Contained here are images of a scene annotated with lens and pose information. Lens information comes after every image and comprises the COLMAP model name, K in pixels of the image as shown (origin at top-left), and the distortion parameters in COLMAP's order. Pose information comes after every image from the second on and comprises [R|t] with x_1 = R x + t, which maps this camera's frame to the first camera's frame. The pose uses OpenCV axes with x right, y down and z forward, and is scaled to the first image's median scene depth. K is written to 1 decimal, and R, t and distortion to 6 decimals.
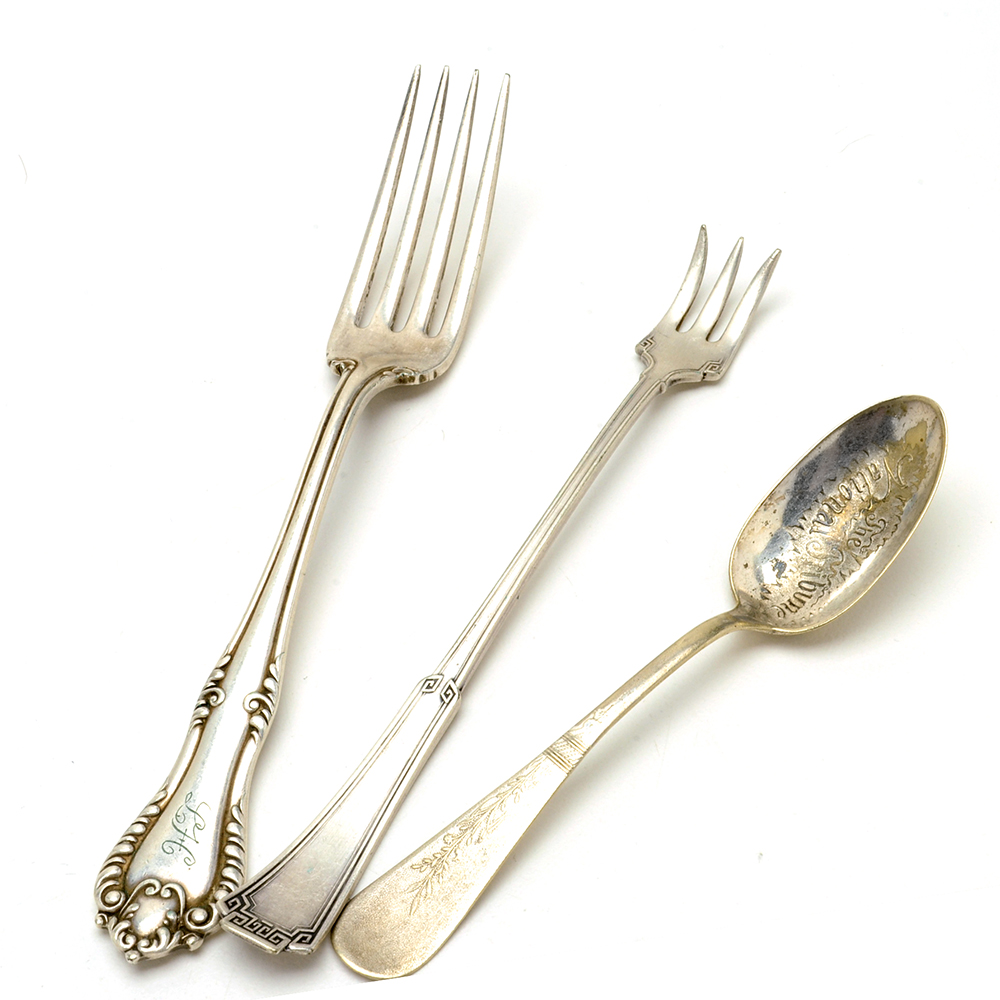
lens RADIAL K [[2157.0, 0, 500.0], [0, 2157.0, 500.0], [0, 0, 1]] dist [-0.042795, 0.250887]
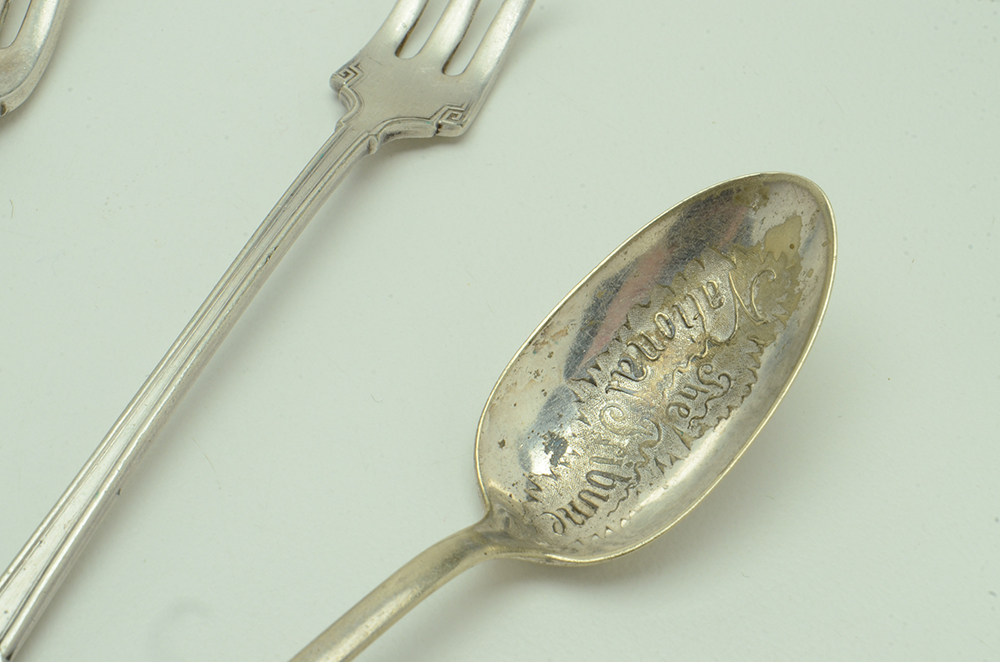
lens RADIAL K [[2225.8, 0, 500.0], [0, 2225.8, 331.0], [0, 0, 1]] dist [0.073439, 0.097169]
pose [[0.989922, 0.025282, 0.139342, 0.025921], [-0.030130, 0.999008, 0.032793, -0.022587], [-0.138375, -0.036660, 0.989701, 0.390355]]
